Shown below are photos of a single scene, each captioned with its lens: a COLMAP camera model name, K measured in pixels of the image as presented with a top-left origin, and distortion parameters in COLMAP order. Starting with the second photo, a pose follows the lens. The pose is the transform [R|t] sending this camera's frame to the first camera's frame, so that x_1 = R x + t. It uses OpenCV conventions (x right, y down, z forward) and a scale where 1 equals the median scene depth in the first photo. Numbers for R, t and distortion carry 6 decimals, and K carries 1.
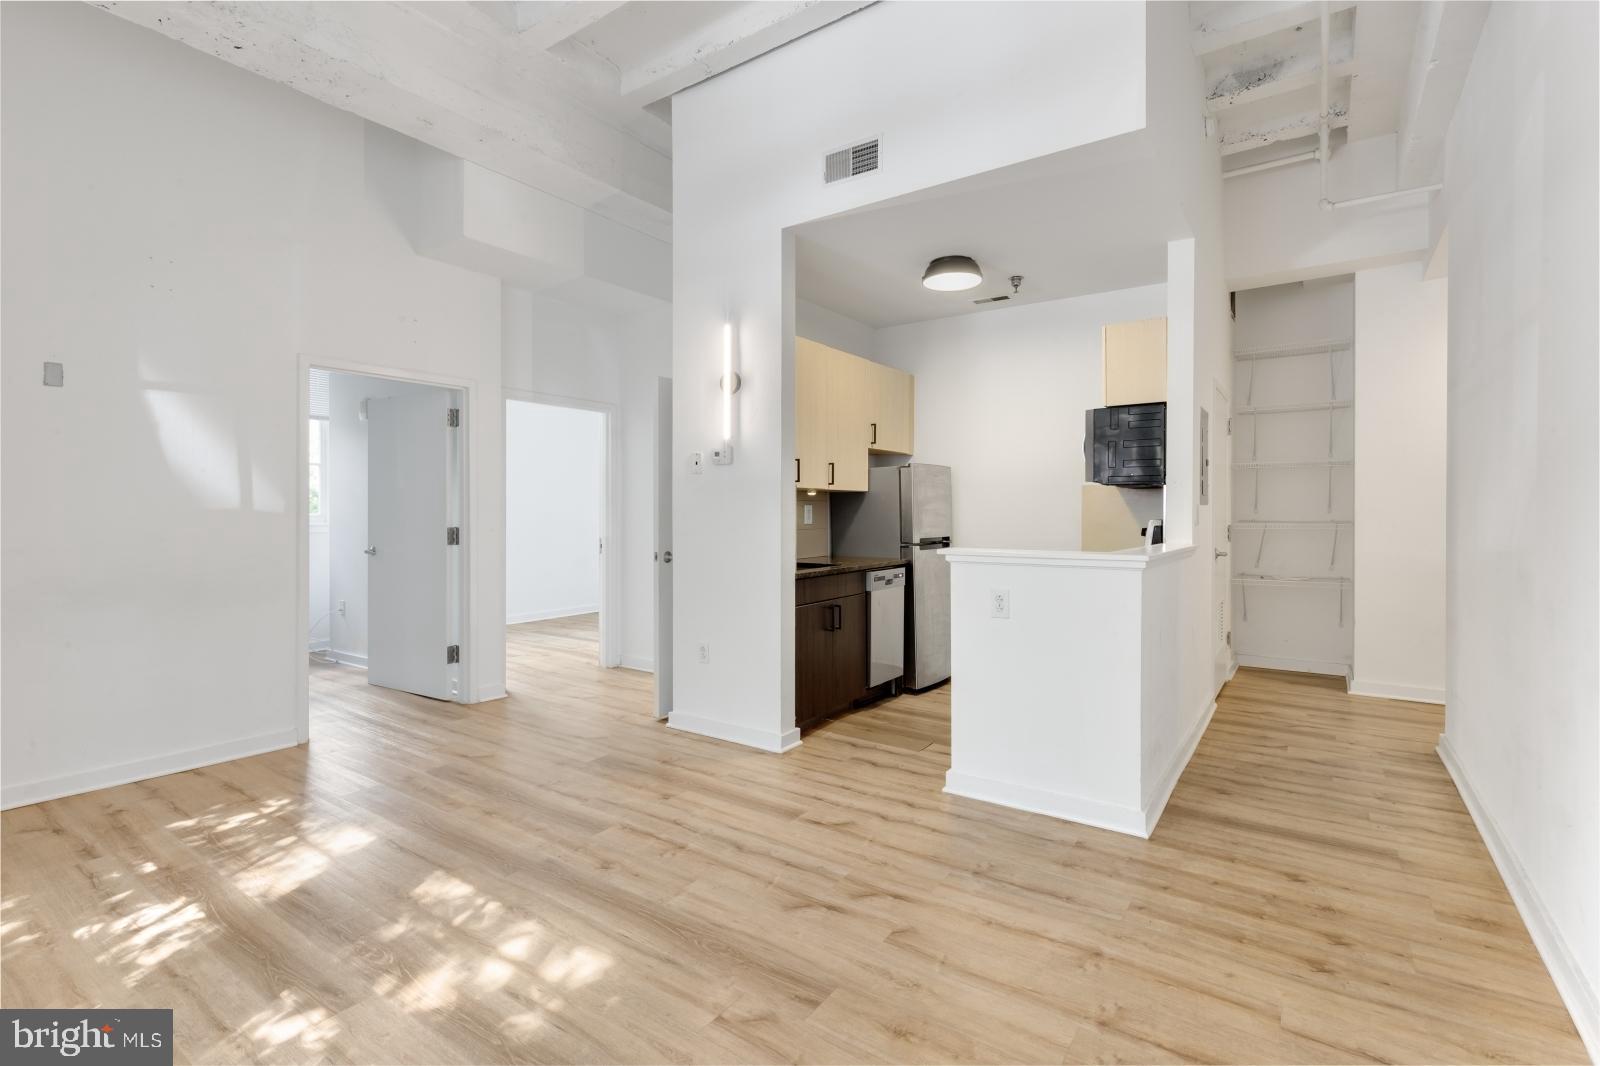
lens RADIAL K [[739.3, 0, 793.9], [0, 739.3, 512.5], [0, 0, 1]] dist [-0.000079, -0.000832]
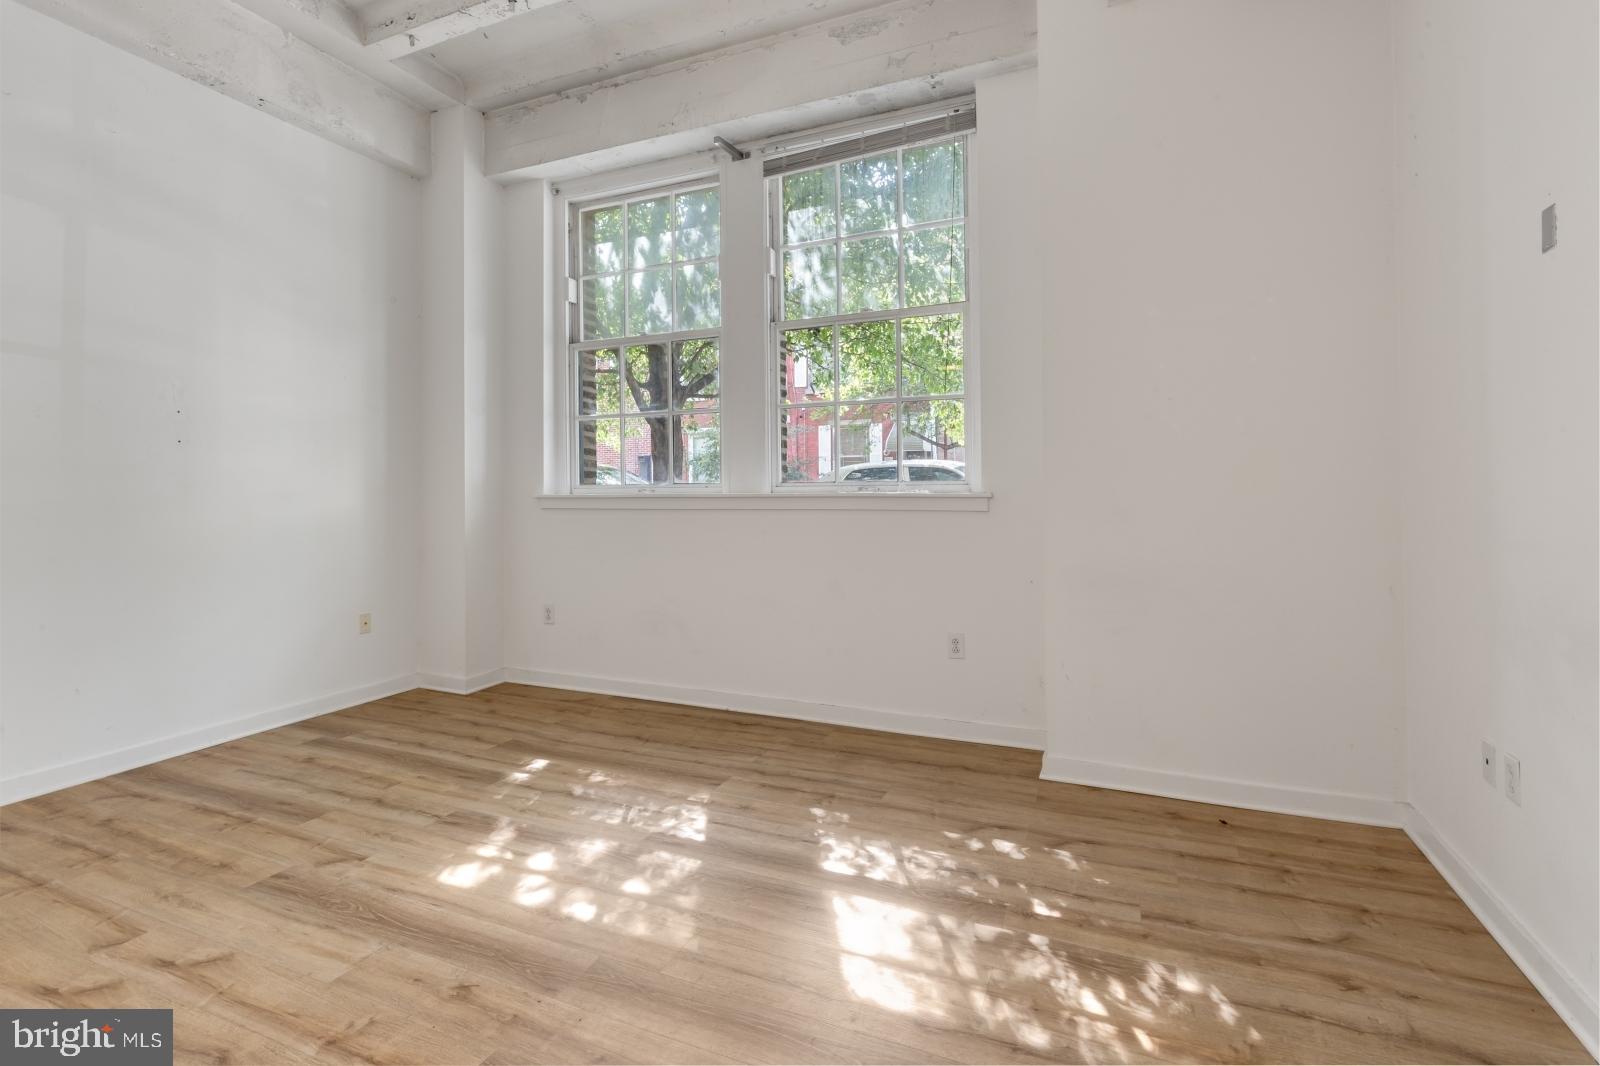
lens RADIAL K [[749.0, 0, 784.2], [0, 749.0, 484.8], [0, 0, 1]] dist [0.002976, -0.000726]
pose [[-0.979640, 0.001545, -0.200757, -0.276961], [0.004322, 0.999901, -0.013394, 0.007170], [0.200716, -0.013988, -0.979550, 1.189686]]
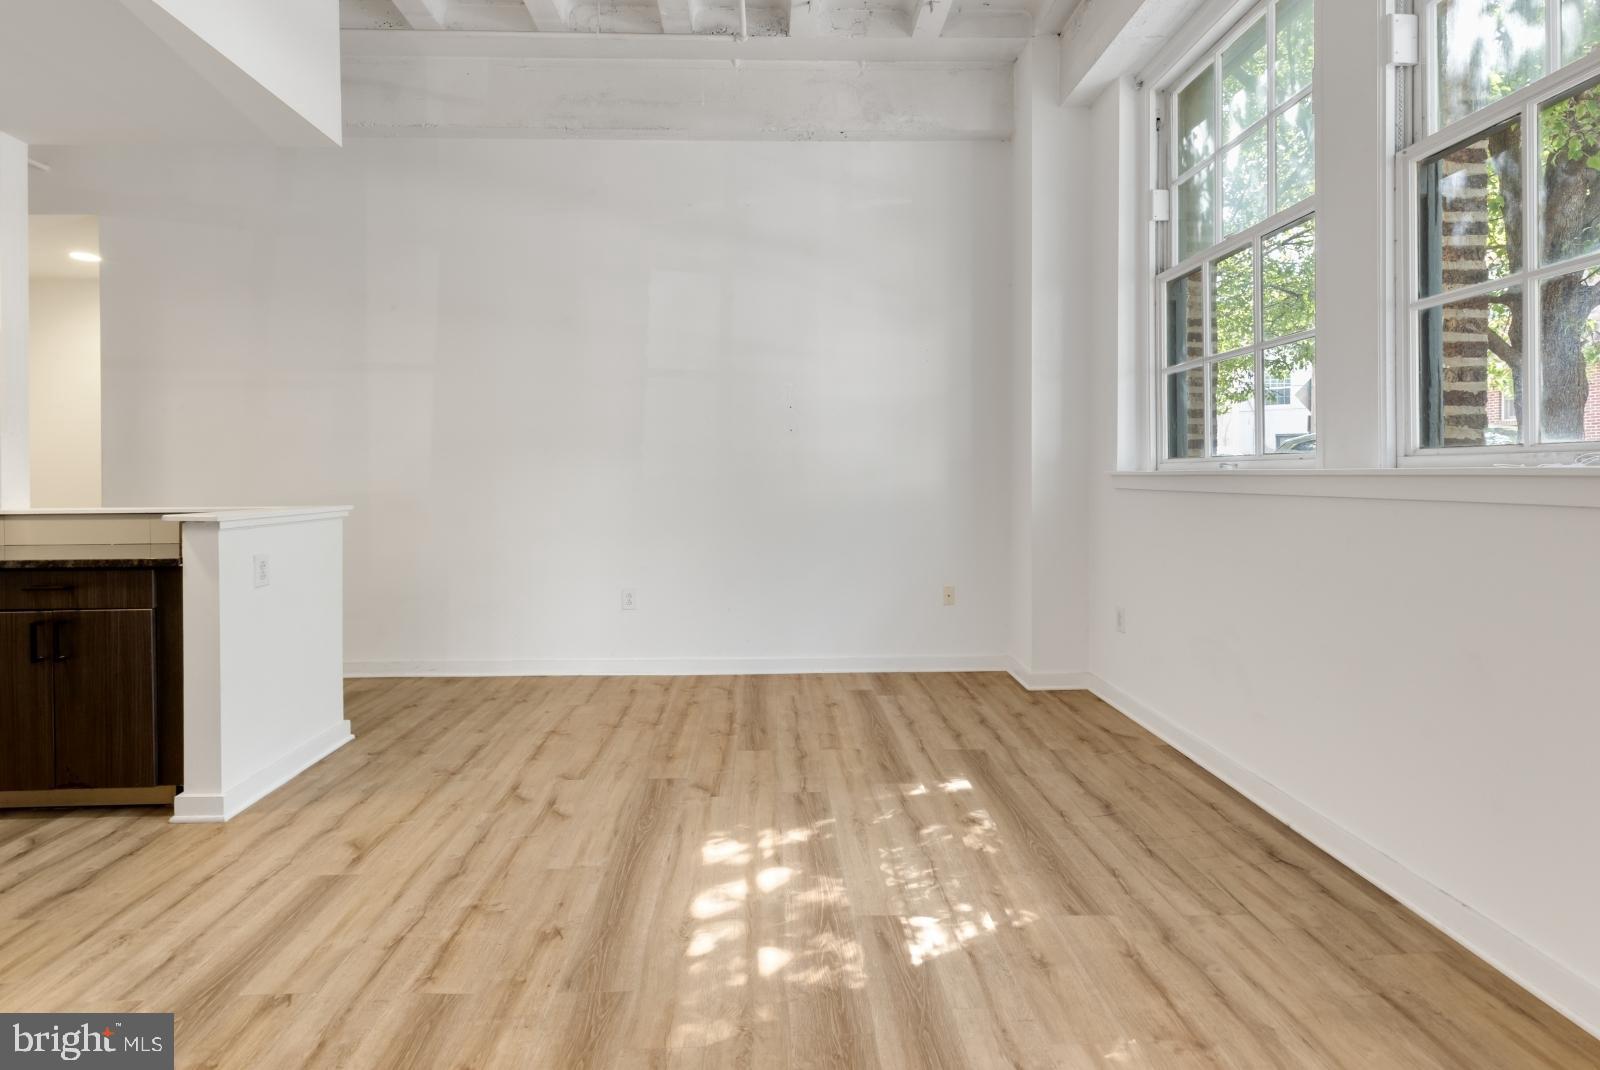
lens RADIAL K [[749.0, 0, 784.2], [0, 749.0, 486.8], [0, 0, 1]] dist [0.002976, -0.000726]
pose [[-0.597671, -0.009377, 0.801687, -0.675166], [0.003557, 0.999891, 0.014347, 0.009428], [-0.801734, 0.011426, -0.597572, 0.851117]]
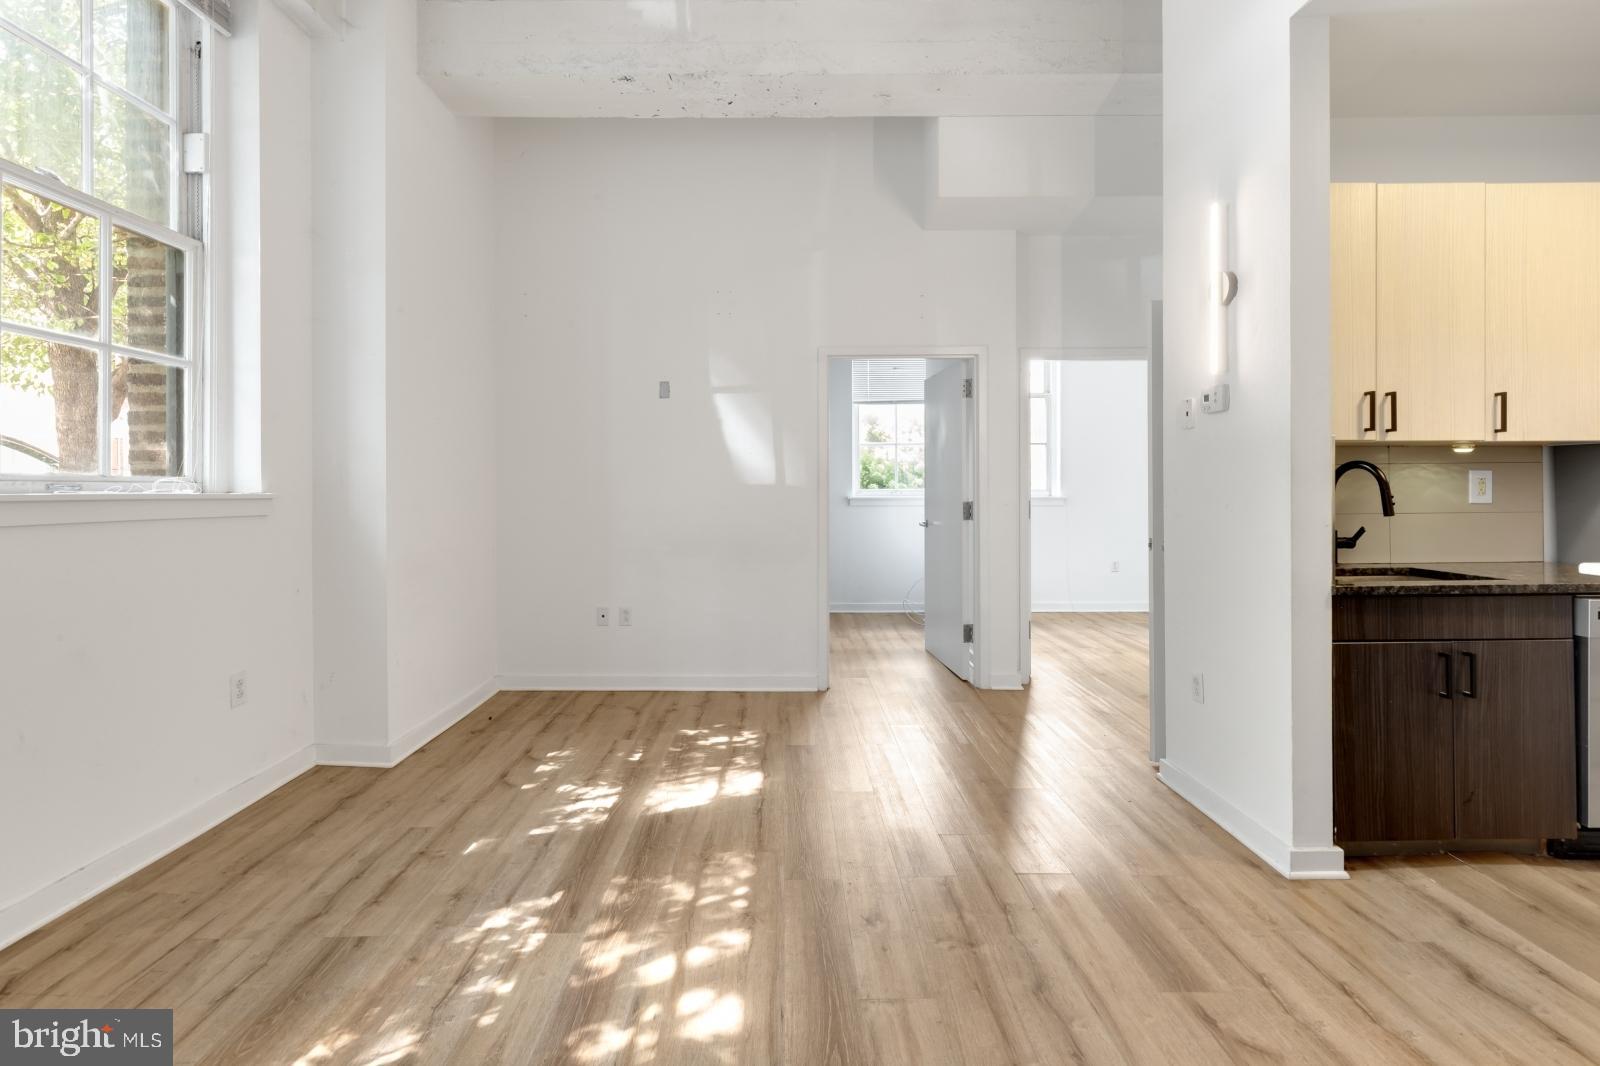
lens RADIAL K [[749.0, 0, 784.2], [0, 749.0, 484.8], [0, 0, 1]] dist [0.002976, -0.000726]
pose [[0.577740, -0.007046, -0.816190, 0.246216], [0.003778, 0.999975, -0.005957, 0.003624], [0.816212, 0.000358, 0.577752, 0.300682]]
